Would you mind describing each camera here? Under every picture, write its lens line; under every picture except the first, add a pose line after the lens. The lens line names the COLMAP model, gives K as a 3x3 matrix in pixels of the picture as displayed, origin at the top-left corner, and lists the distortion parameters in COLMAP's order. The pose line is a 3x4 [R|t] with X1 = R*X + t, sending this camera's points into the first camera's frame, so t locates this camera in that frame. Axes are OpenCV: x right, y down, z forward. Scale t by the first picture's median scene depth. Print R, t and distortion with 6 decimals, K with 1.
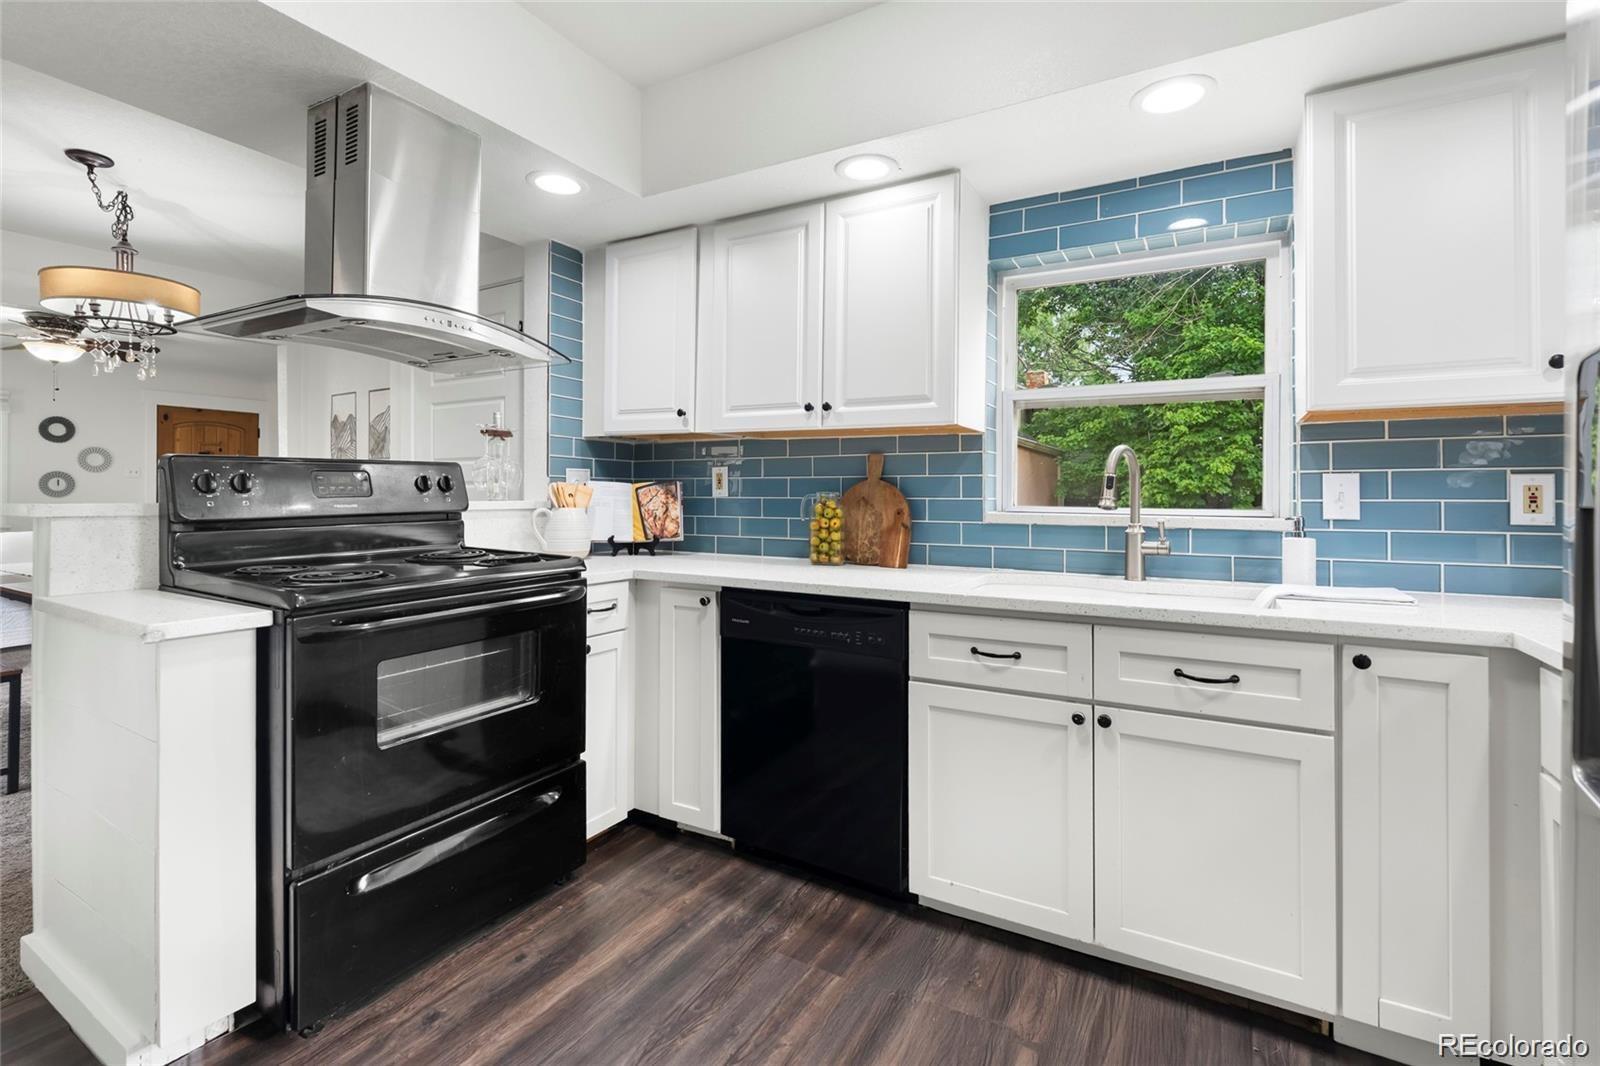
lens RADIAL K [[708.6, 0, 823.7], [0, 708.6, 504.7], [0, 0, 1]] dist [-0.010445, 0.001089]
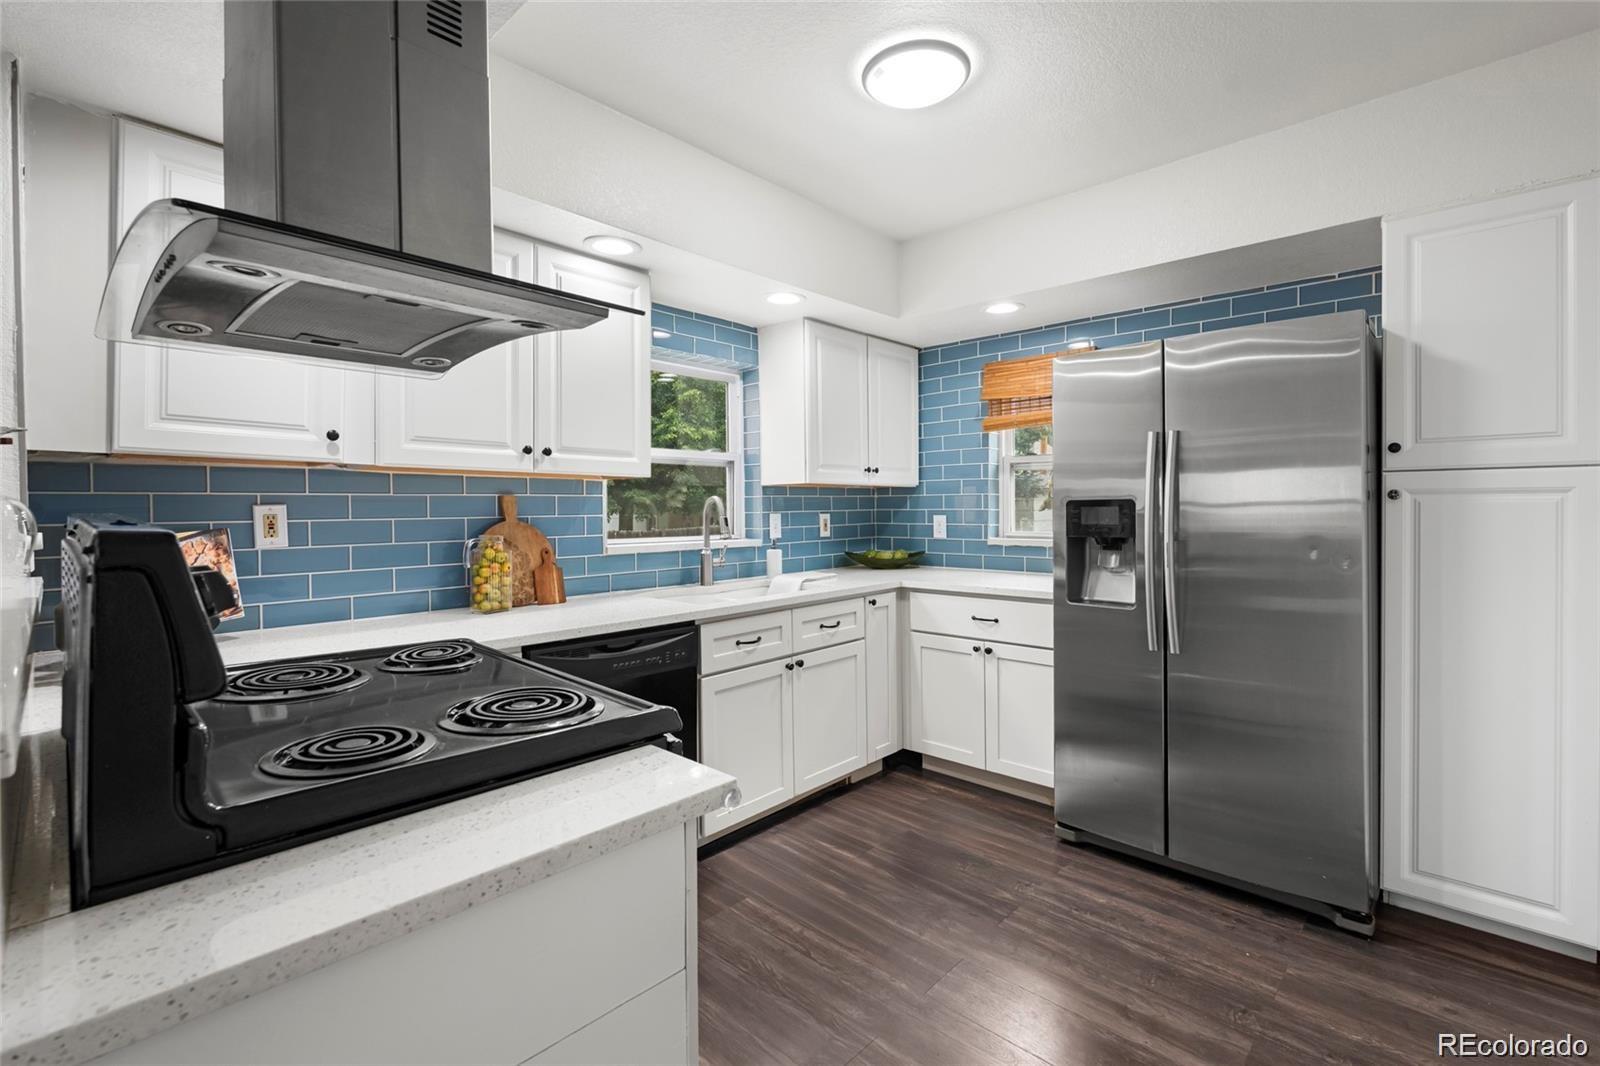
lens RADIAL K [[708.6, 0, 788.5], [0, 708.6, 523.9], [0, 0, 1]] dist [-0.010445, 0.001089]
pose [[0.251758, -0.033374, 0.967215, -0.985286], [0.016009, 0.999412, 0.030318, -0.067624], [-0.967658, 0.007851, 0.252144, 0.459595]]
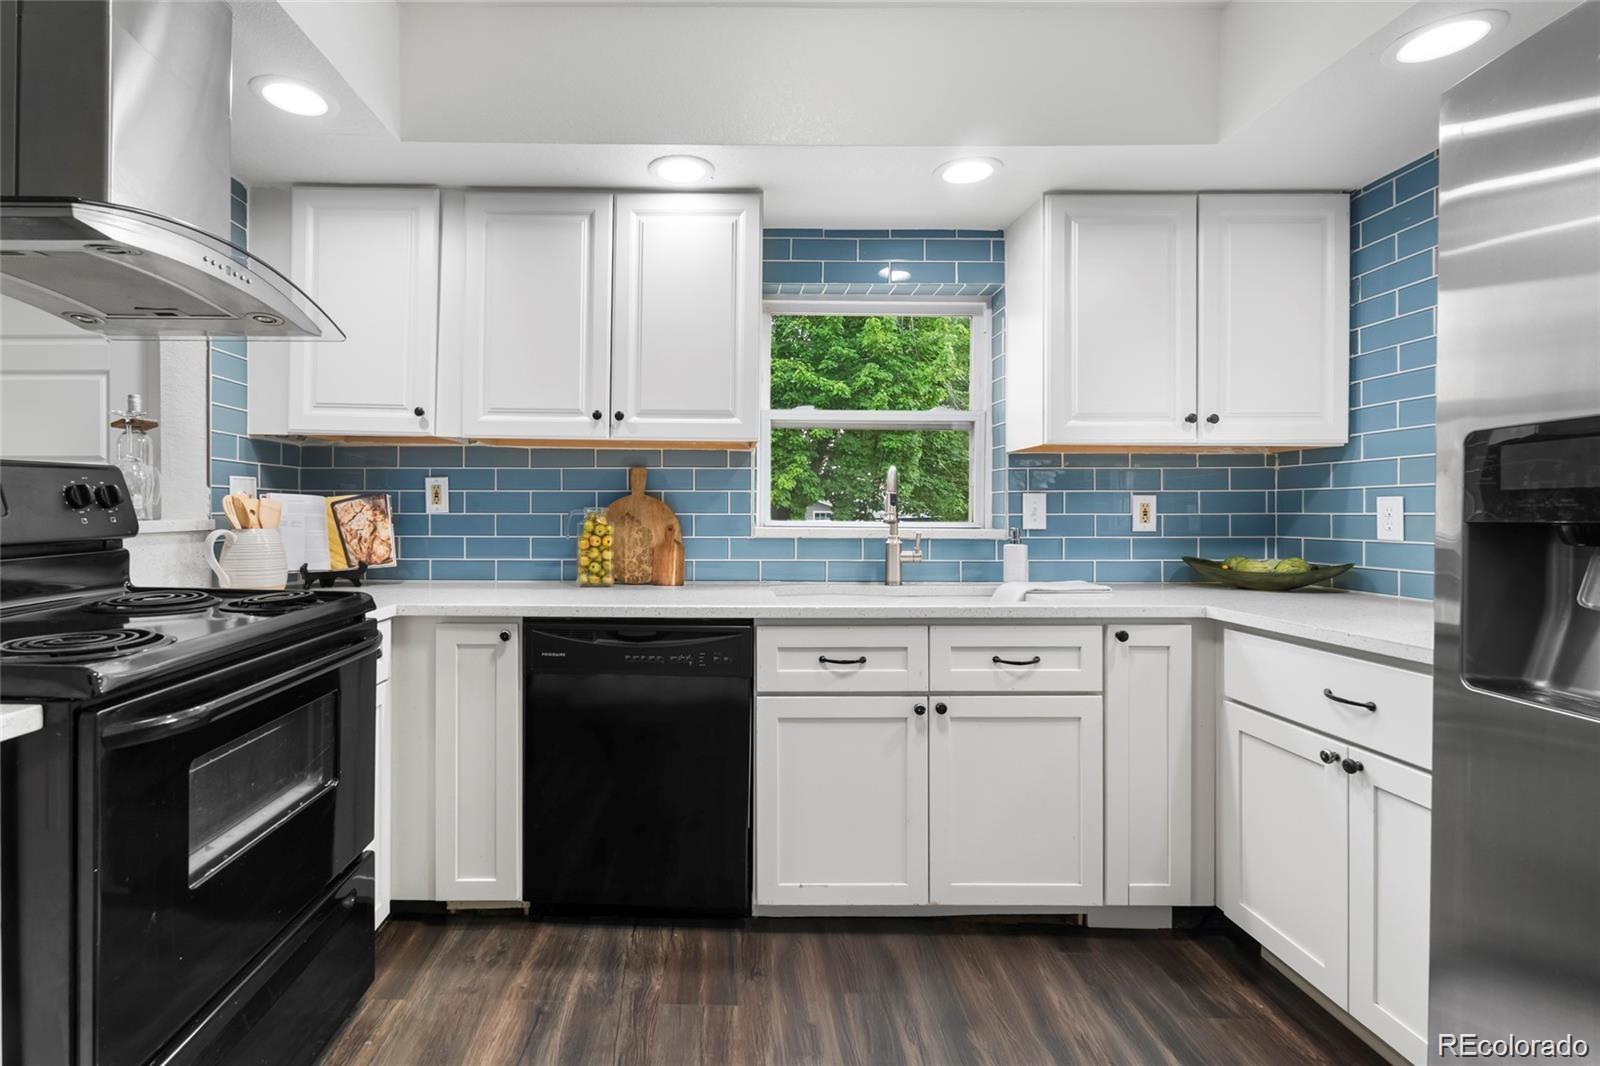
lens RADIAL K [[708.6, 0, 800.2], [0, 708.6, 528.3], [0, 0, 1]] dist [-0.010445, 0.001089]
pose [[0.876141, -0.014150, 0.481848, -0.253742], [0.007670, 0.999852, 0.015414, -0.003933], [-0.481995, -0.009809, 0.876119, 0.076760]]
